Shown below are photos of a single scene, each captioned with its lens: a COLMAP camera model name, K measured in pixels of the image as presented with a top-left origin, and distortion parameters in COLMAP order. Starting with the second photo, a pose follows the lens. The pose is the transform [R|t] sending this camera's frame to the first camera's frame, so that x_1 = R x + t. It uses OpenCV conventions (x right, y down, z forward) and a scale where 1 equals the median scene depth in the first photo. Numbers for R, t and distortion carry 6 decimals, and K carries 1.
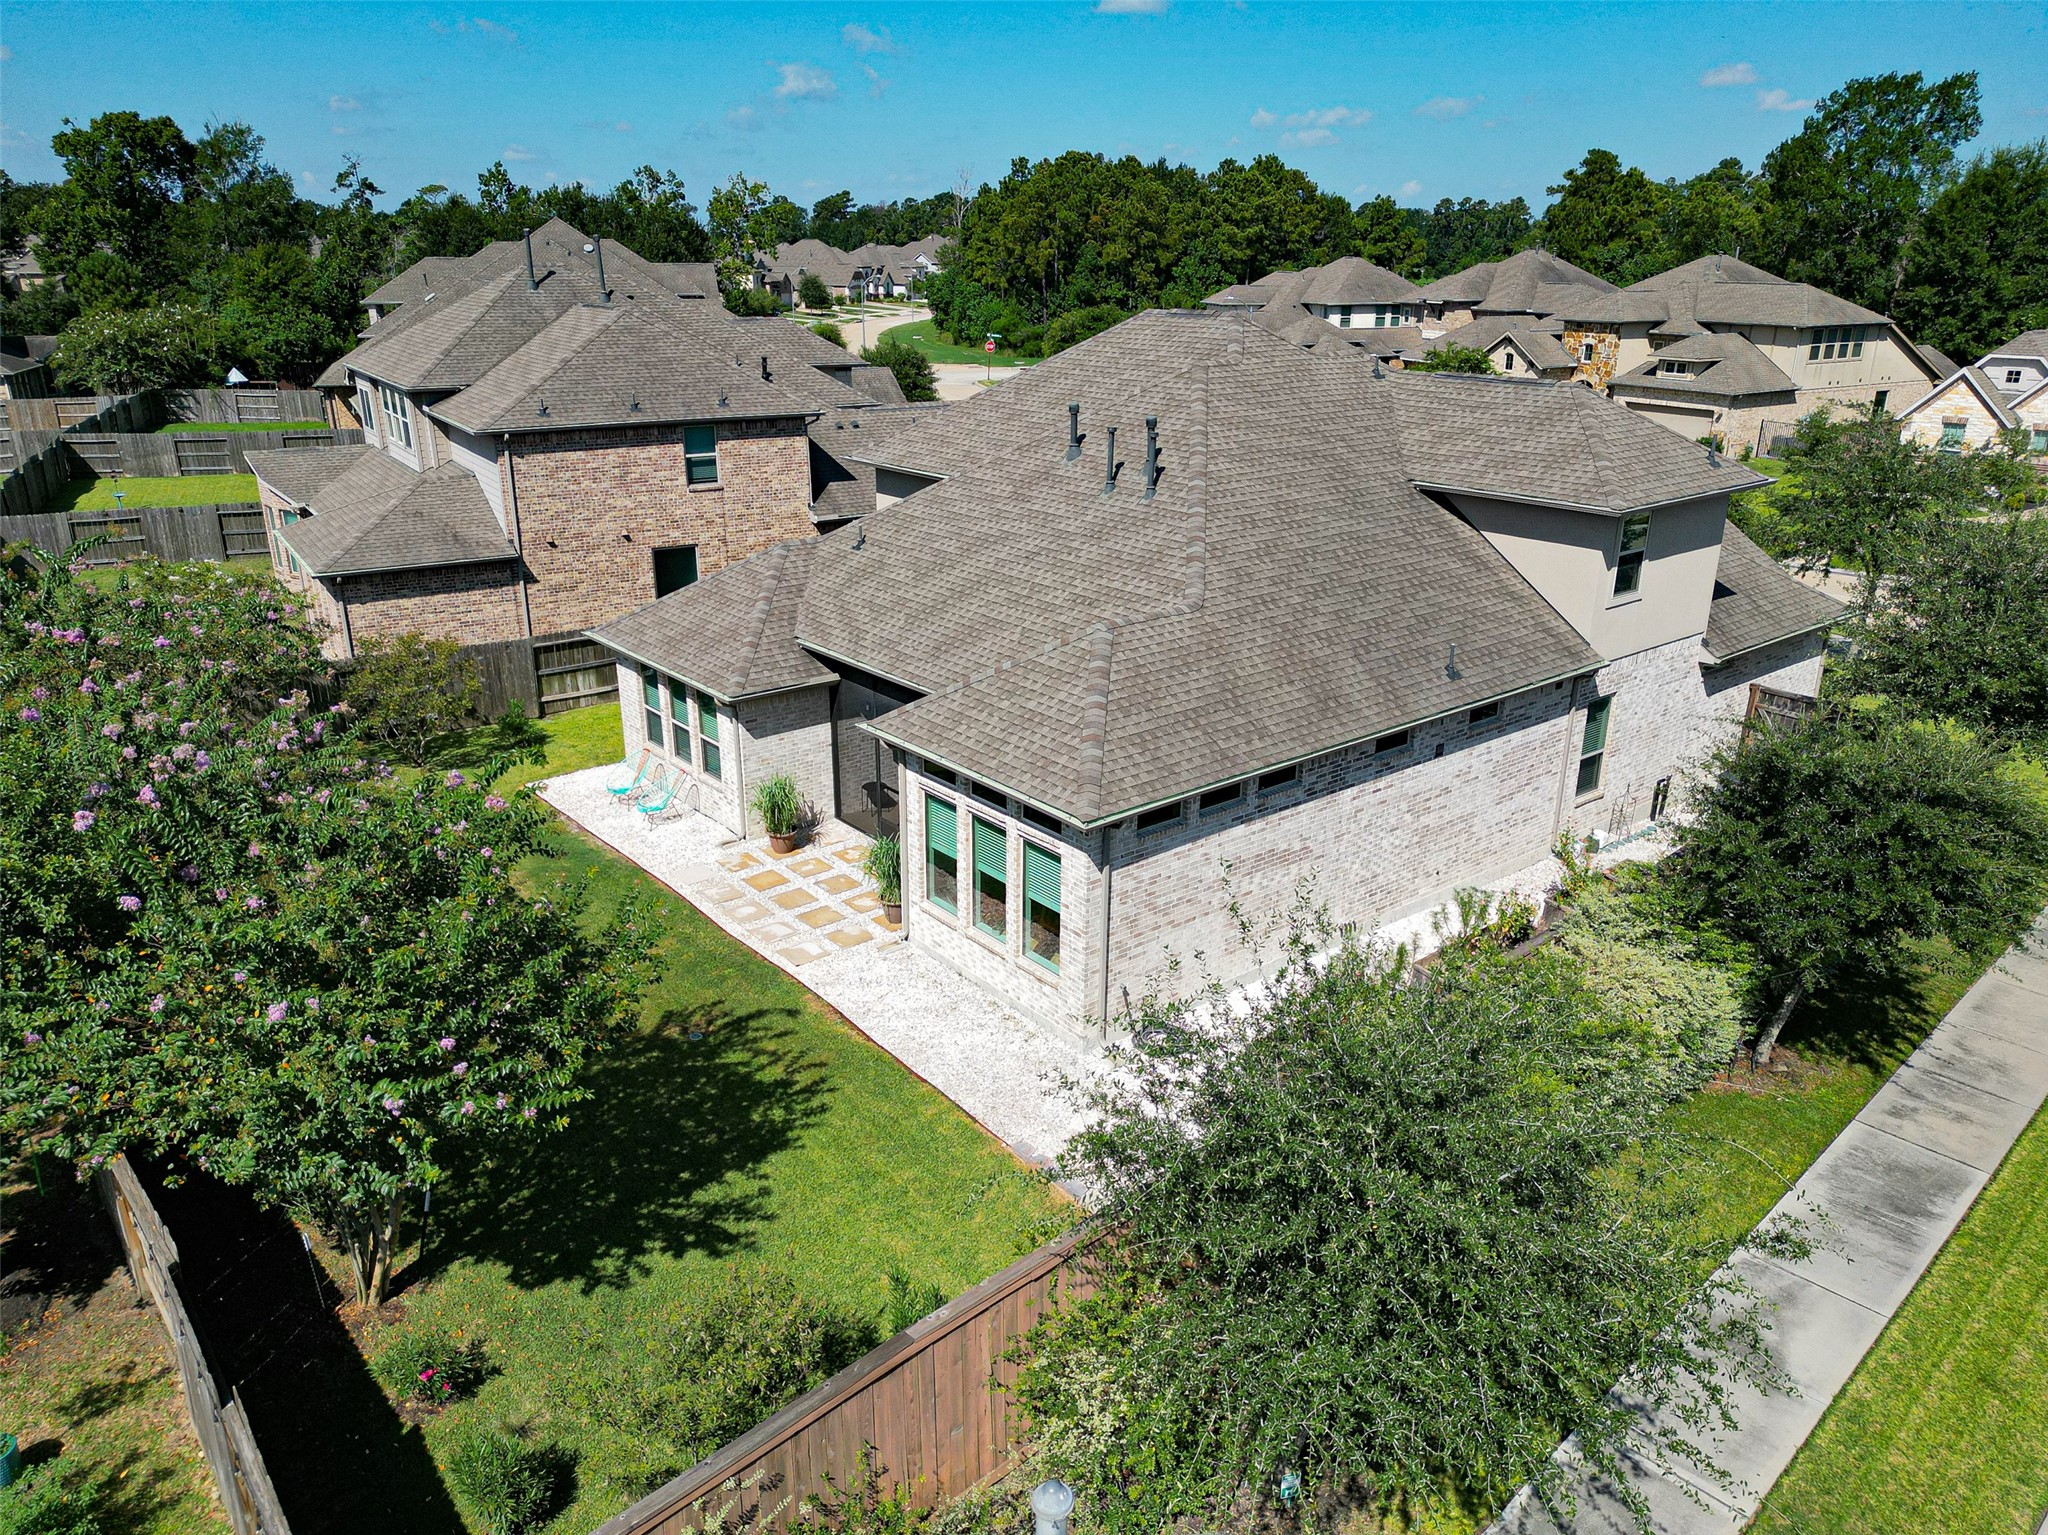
lens RADIAL K [[1436.5, 0, 1024.0], [0, 1436.5, 767.5], [0, 0, 1]] dist [0.085462, -0.078251]
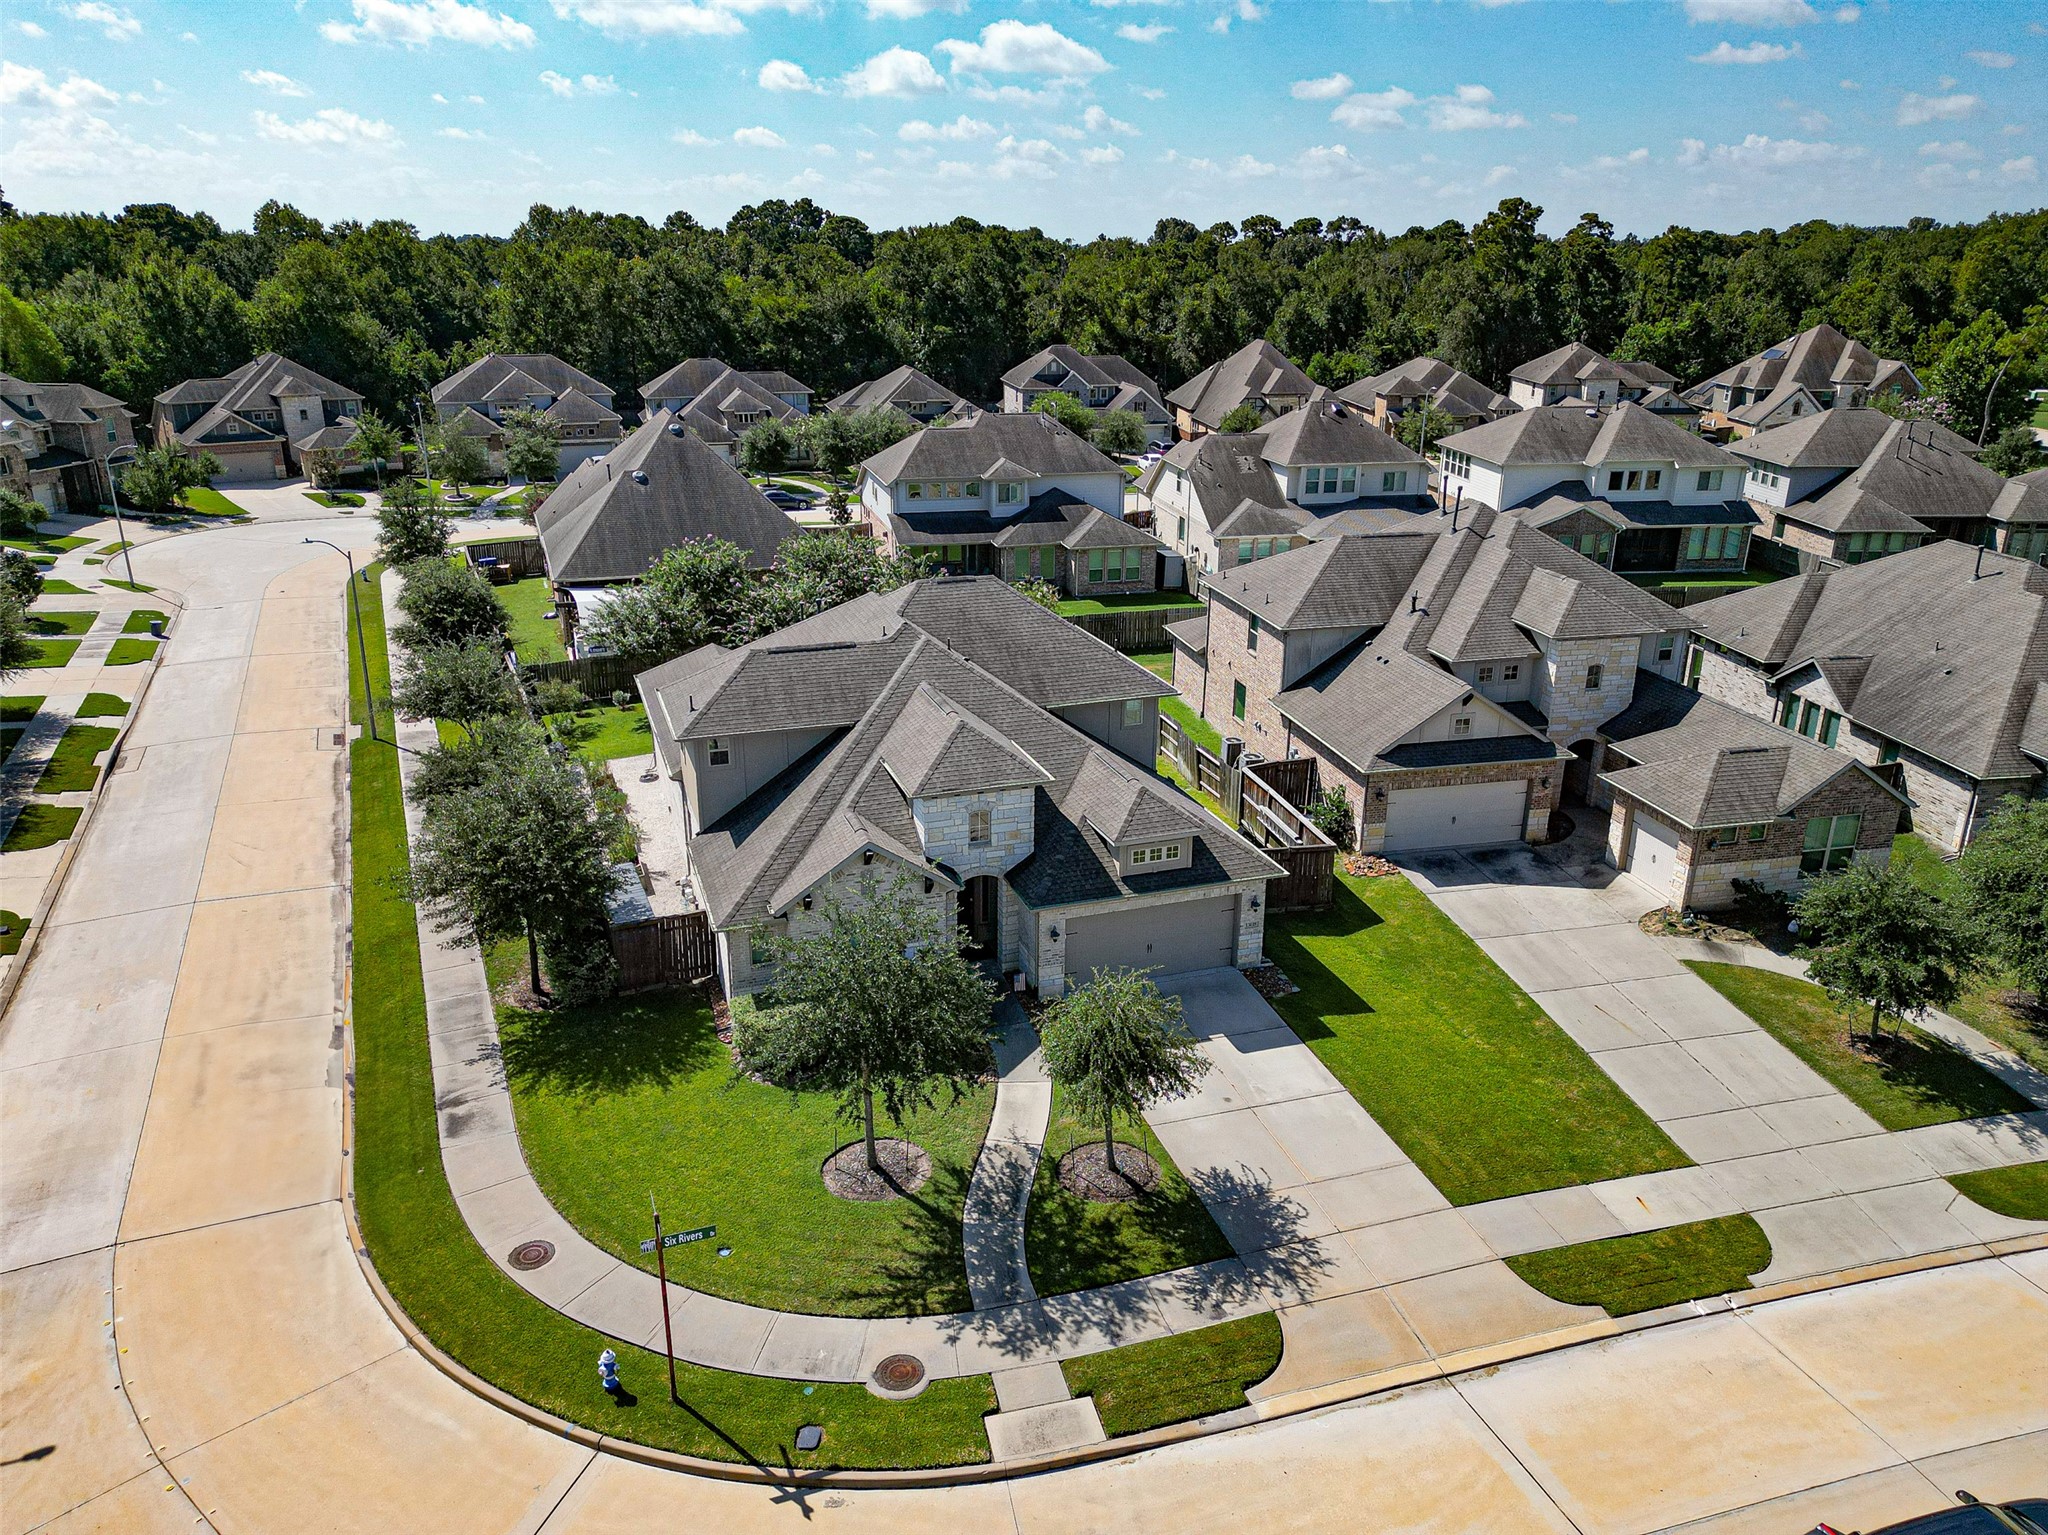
lens RADIAL K [[1451.7, 0, 1027.3], [0, 1451.7, 741.0], [0, 0, 1]] dist [0.083551, -0.089167]
pose [[-0.342775, 0.296161, -0.891512, 1.589188], [-0.325507, 0.852771, 0.408444, -0.852830], [0.881221, 0.430197, -0.195906, 1.480588]]
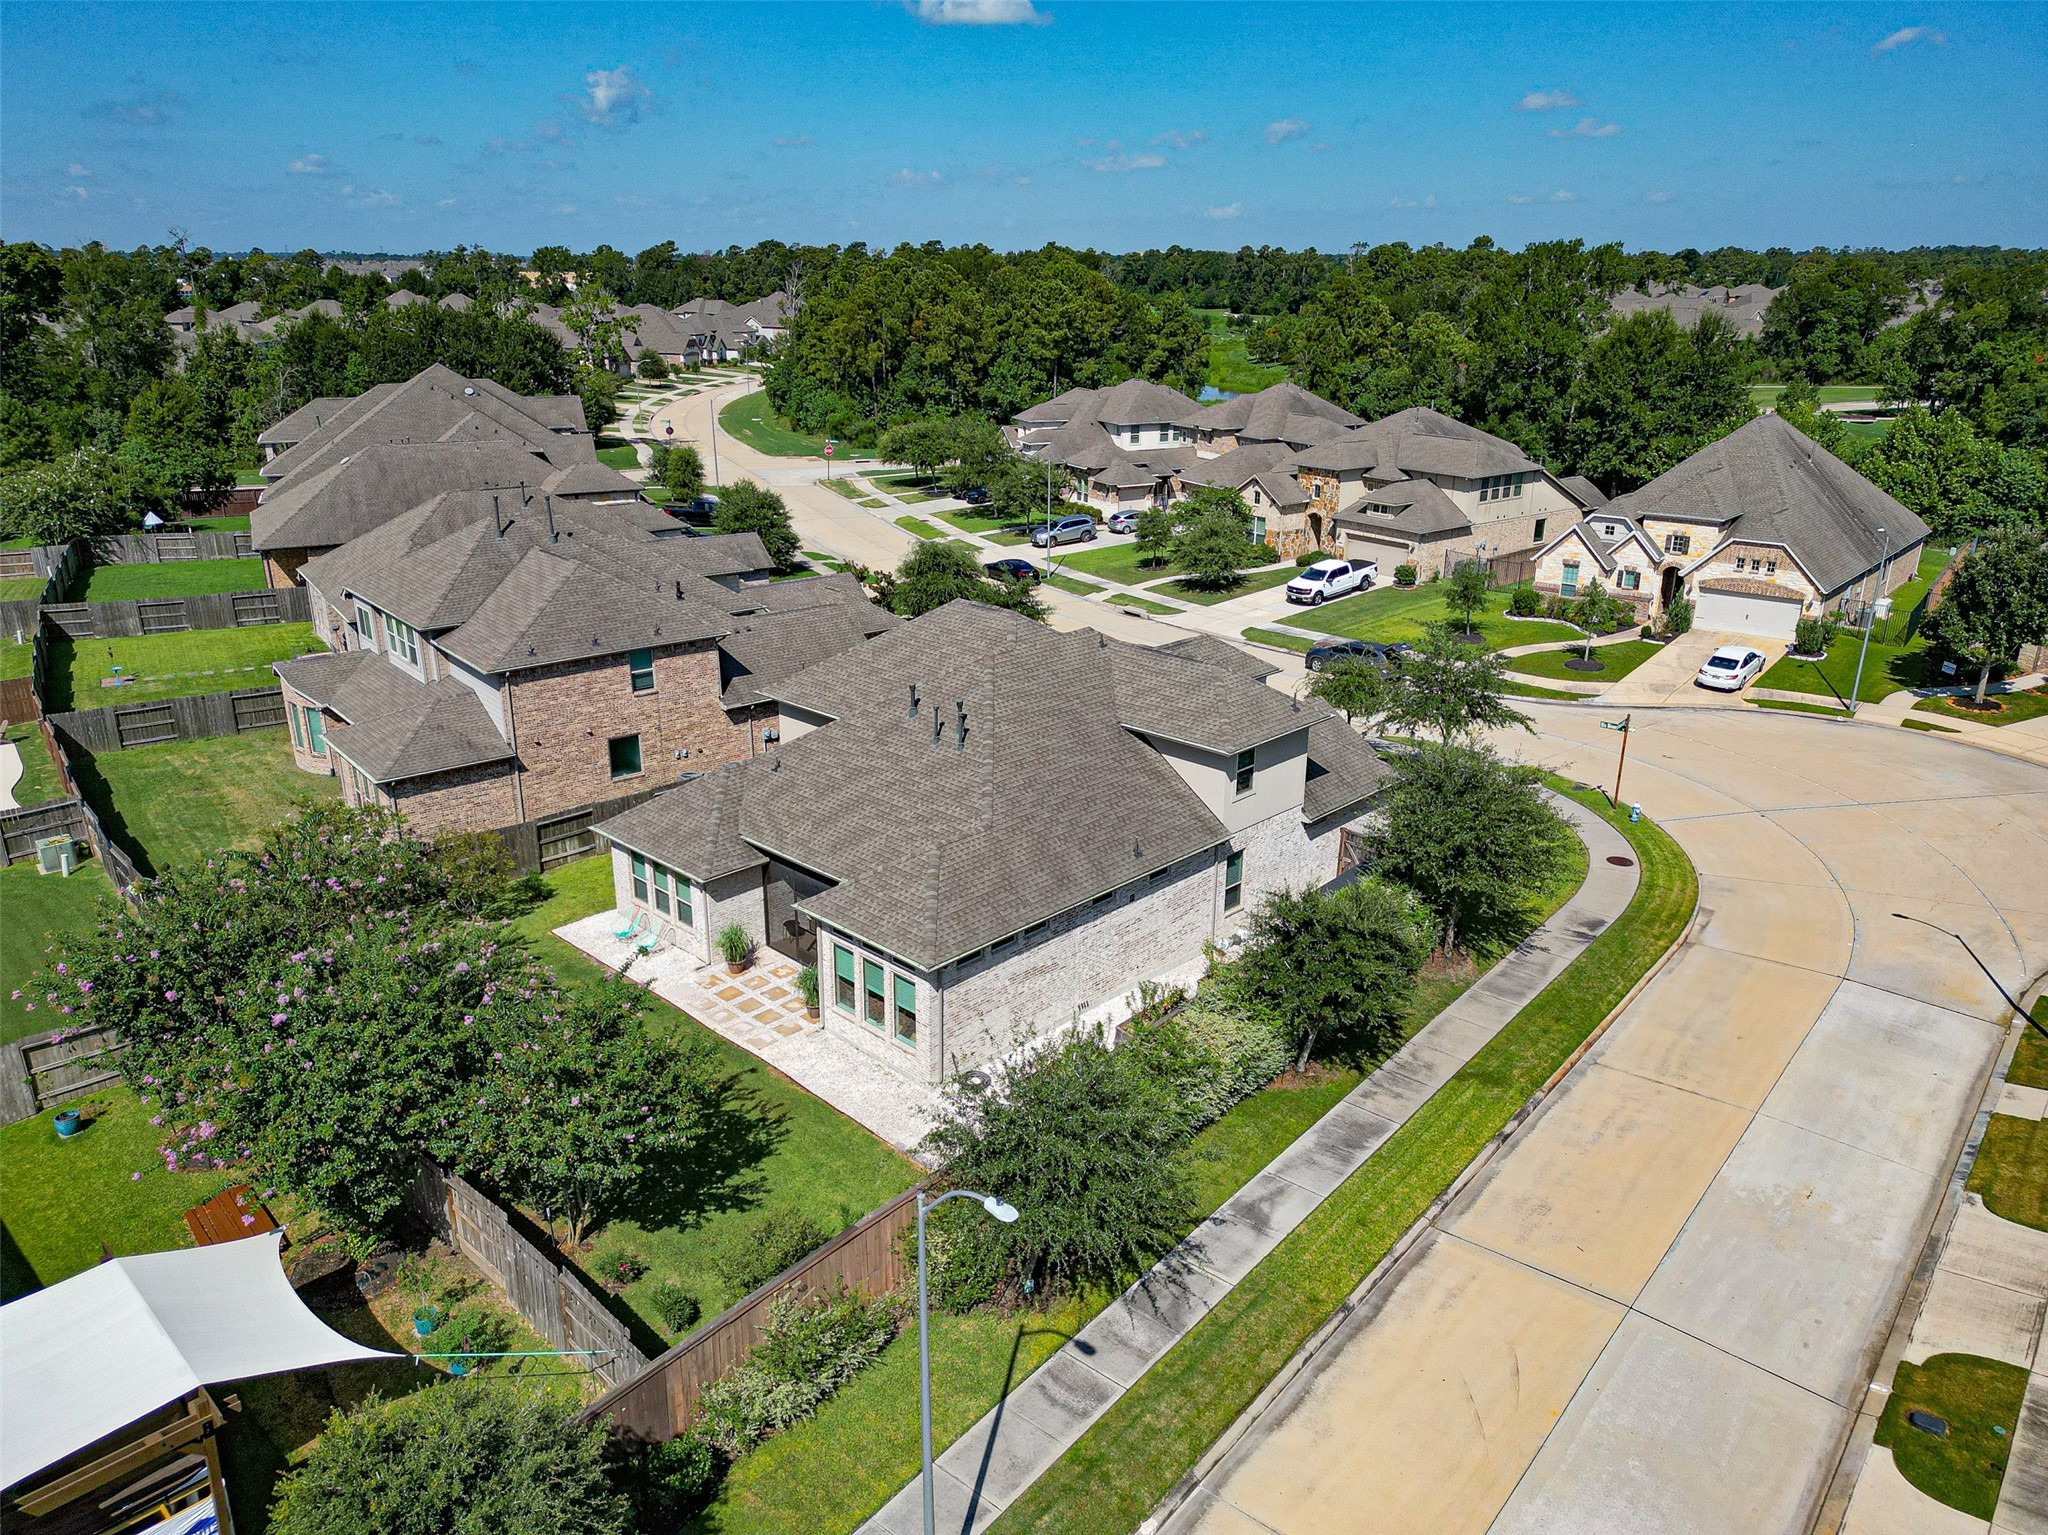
lens RADIAL K [[1451.7, 0, 1027.3], [0, 1451.7, 741.0], [0, 0, 1]] dist [0.083551, -0.089167]
pose [[0.993151, -0.034596, 0.111598, -0.018834], [0.037891, 0.998902, -0.027540, -0.125224], [-0.110523, 0.031580, 0.993372, -0.567992]]
